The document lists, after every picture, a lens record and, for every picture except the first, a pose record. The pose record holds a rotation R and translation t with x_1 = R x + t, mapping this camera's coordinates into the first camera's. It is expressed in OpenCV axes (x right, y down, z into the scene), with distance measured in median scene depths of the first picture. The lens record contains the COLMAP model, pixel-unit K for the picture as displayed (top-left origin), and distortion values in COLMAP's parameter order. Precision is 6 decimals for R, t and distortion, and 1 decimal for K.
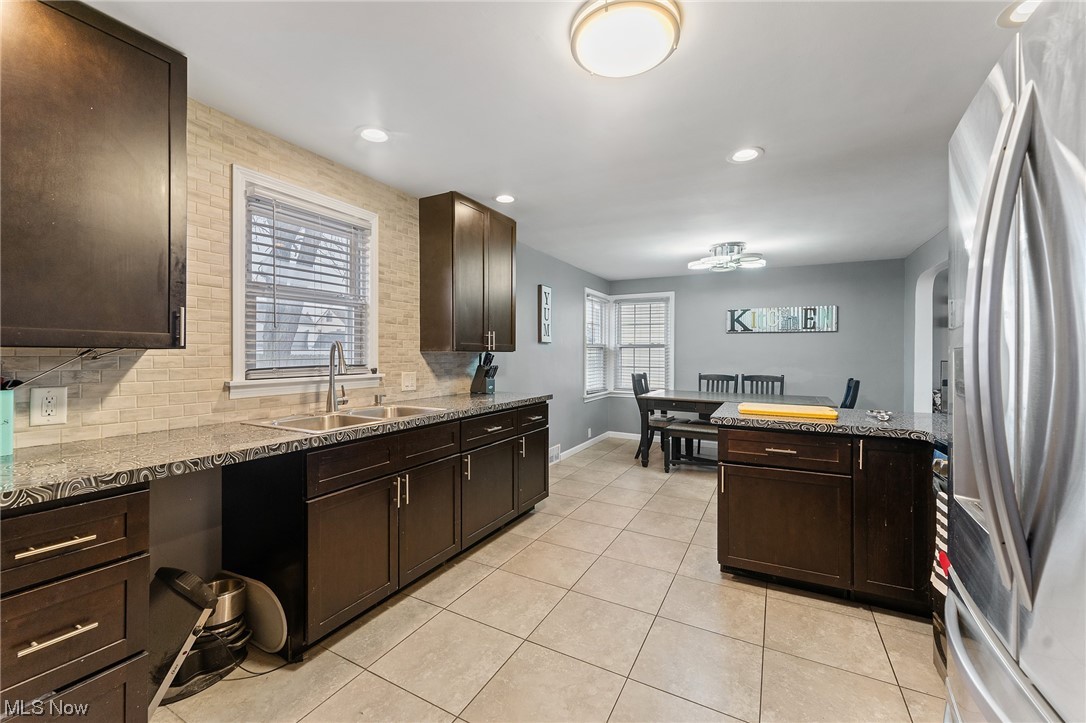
lens RADIAL K [[432.9, 0, 541.3], [0, 432.9, 353.3], [0, 0, 1]] dist [-0.000159, -0.000116]
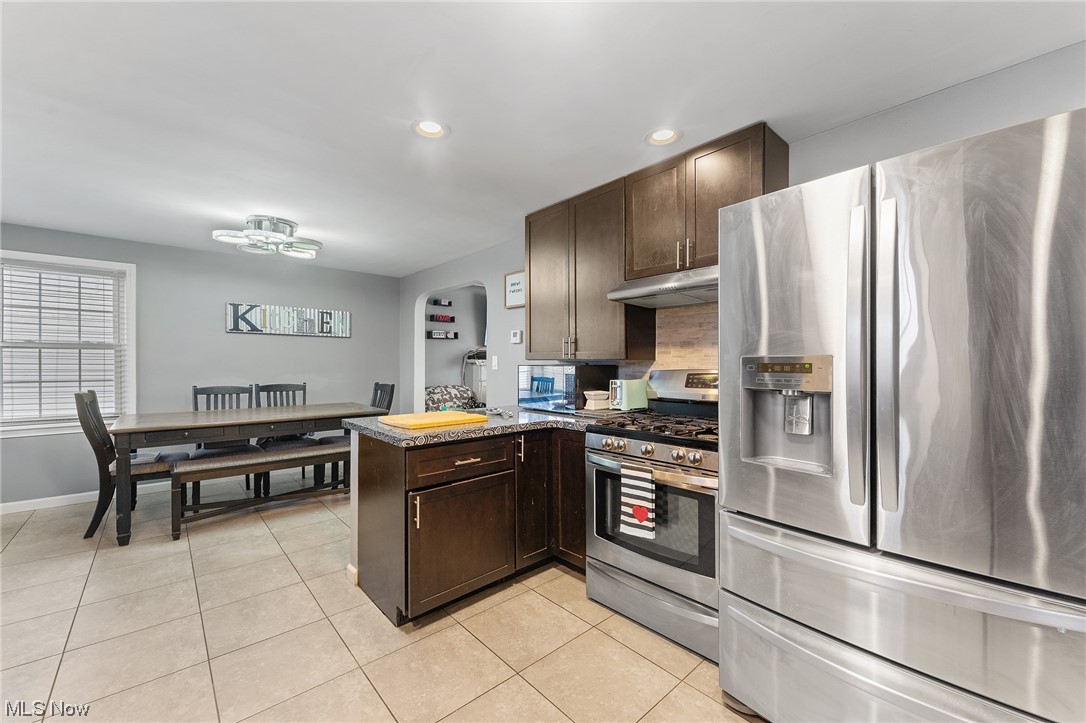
lens RADIAL K [[432.4, 0, 543.0], [0, 432.4, 361.5], [0, 0, 1]] dist [0.000066, -0.000150]
pose [[0.336891, -0.003343, 0.941538, -0.225707], [-0.002977, 0.999985, 0.004615, 0.000362], [-0.941539, -0.004358, 0.336876, 0.415857]]
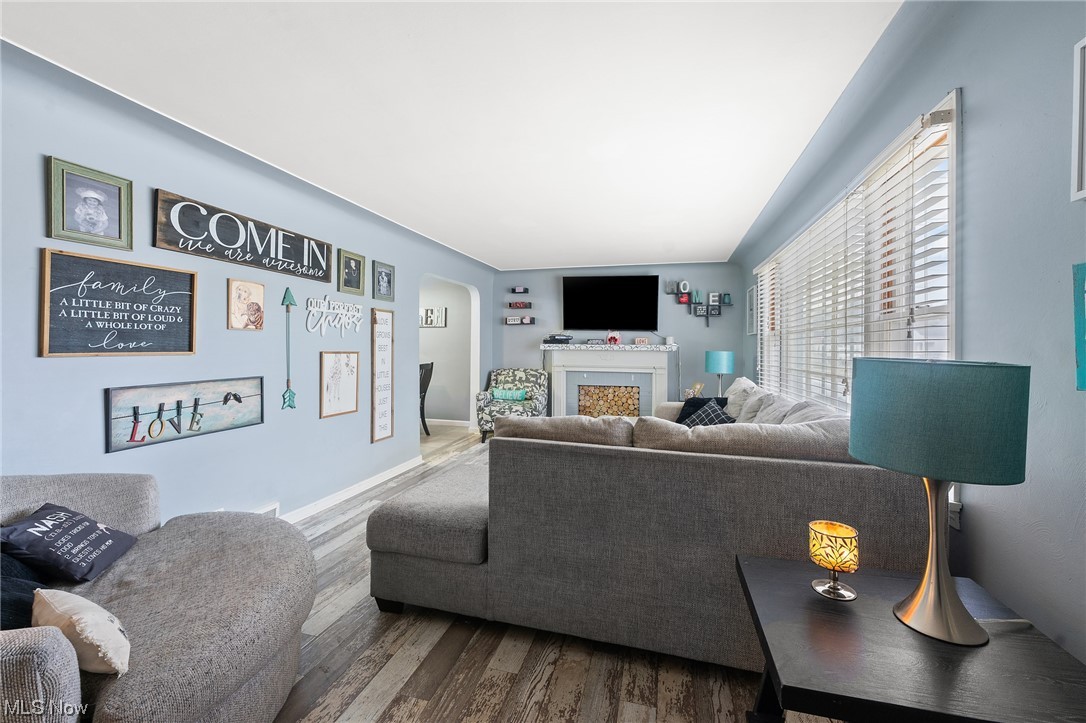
lens RADIAL K [[436.5, 0, 543.7], [0, 436.5, 350.4], [0, 0, 1]] dist [-0.000327, -0.000175]
pose [[0.975144, 0.000914, 0.221568, 1.240206], [-0.002763, 0.999964, 0.008038, 0.016835], [-0.221553, -0.008450, 0.975112, -0.656873]]
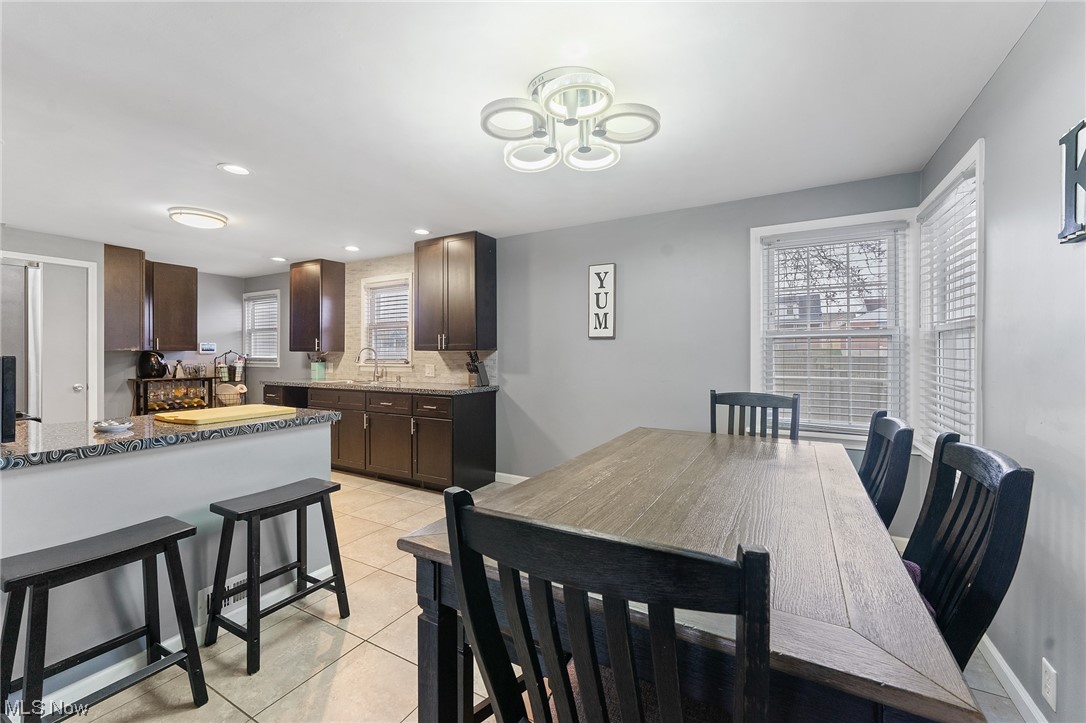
lens RADIAL K [[436.5, 0, 543.7], [0, 436.5, 350.4], [0, 0, 1]] dist [-0.000327, -0.000175]
pose [[-0.012601, -0.011432, -0.999855, 1.322138], [0.002661, 0.999931, -0.011466, 0.012397], [0.999917, -0.002805, -0.012570, 1.507878]]
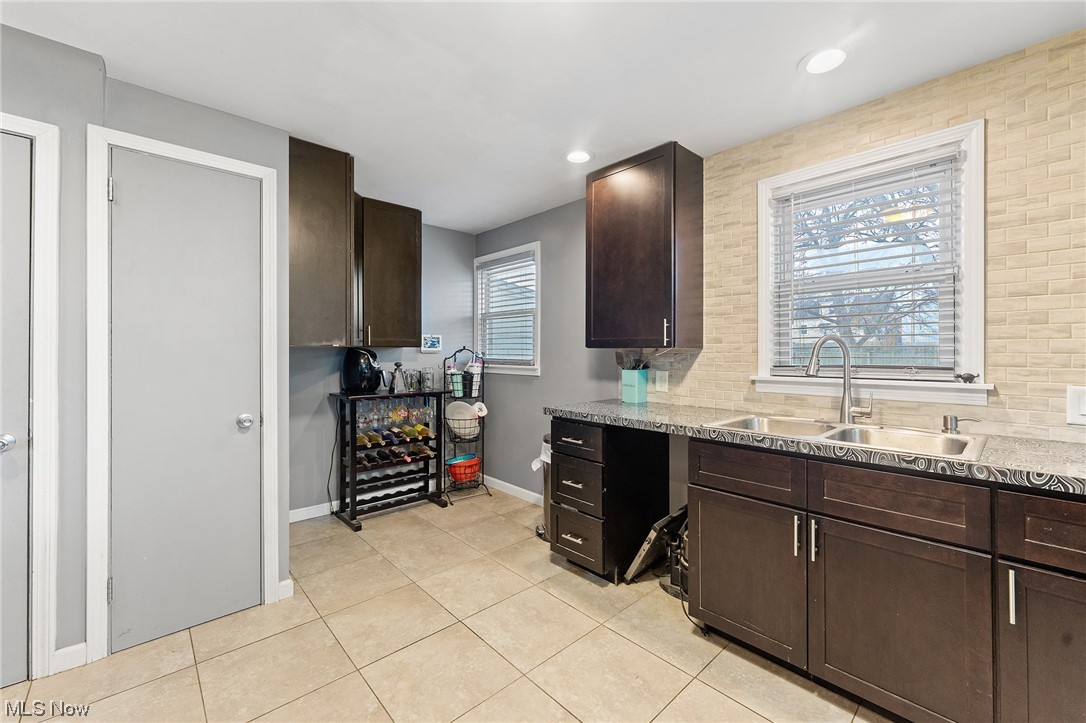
lens RADIAL K [[443.9, 0, 546.2], [0, 443.9, 349.1], [0, 0, 1]] dist [0.001072, 0.000154]
pose [[-0.318899, -0.009549, -0.947741, 0.388388], [0.000439, 0.999948, -0.010223, 0.005277], [0.947789, -0.003676, -0.318878, 0.605264]]
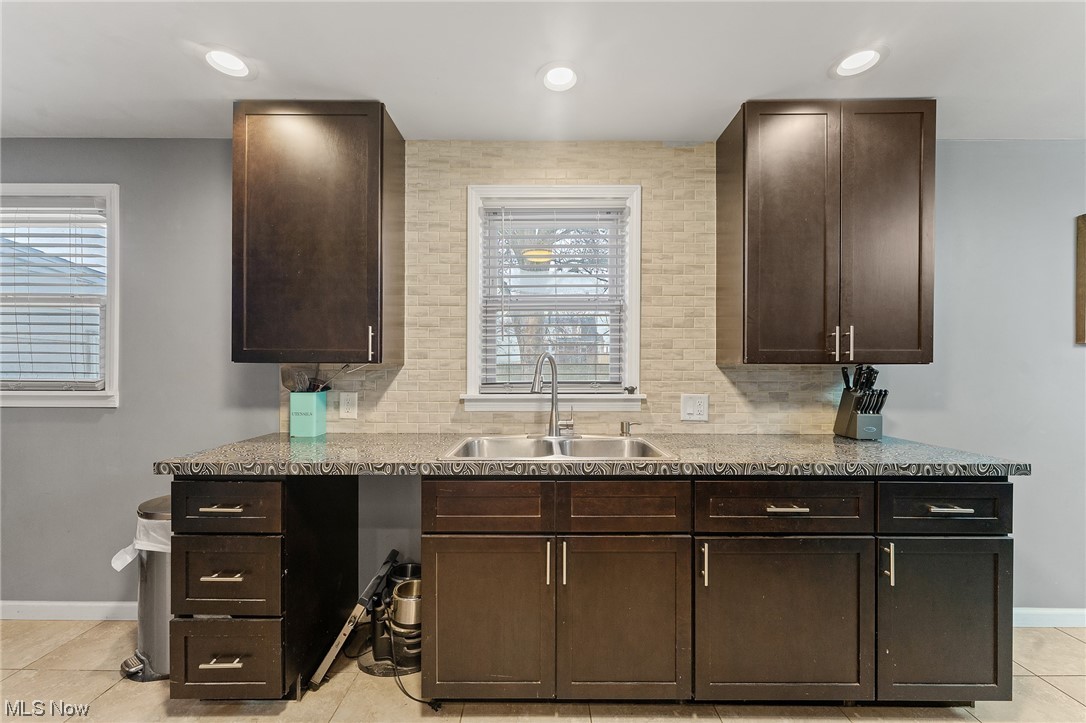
lens RADIAL K [[438.4, 0, 544.6], [0, 438.4, 369.6], [0, 0, 1]] dist [0.000598, 0.000108]
pose [[0.476991, 0.001122, -0.878907, 0.216026], [0.000440, 0.999999, 0.001516, 0.002611], [0.878908, -0.001110, 0.476990, 0.471952]]
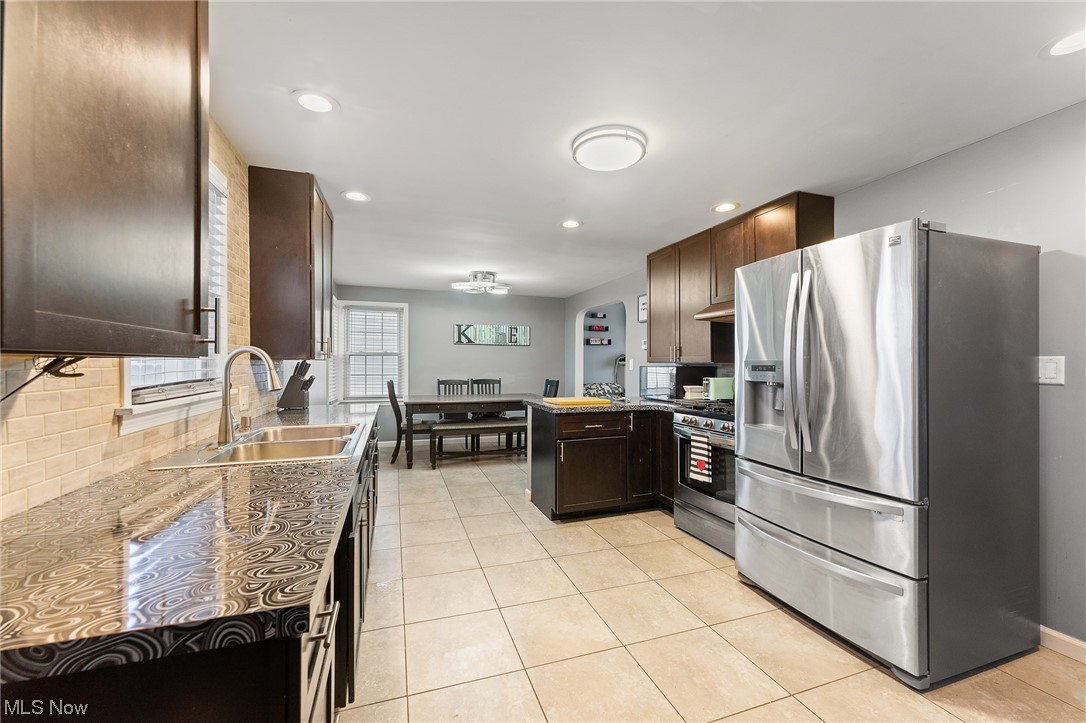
lens RADIAL K [[430.8, 0, 539.5], [0, 430.8, 360.9], [0, 0, 1]] dist [-0.001901, -0.000130]
pose [[0.679517, 0.001182, 0.733659, -0.542661], [-0.002040, 0.999998, 0.000278, -0.003750], [-0.733657, -0.001686, 0.679518, 0.088310]]
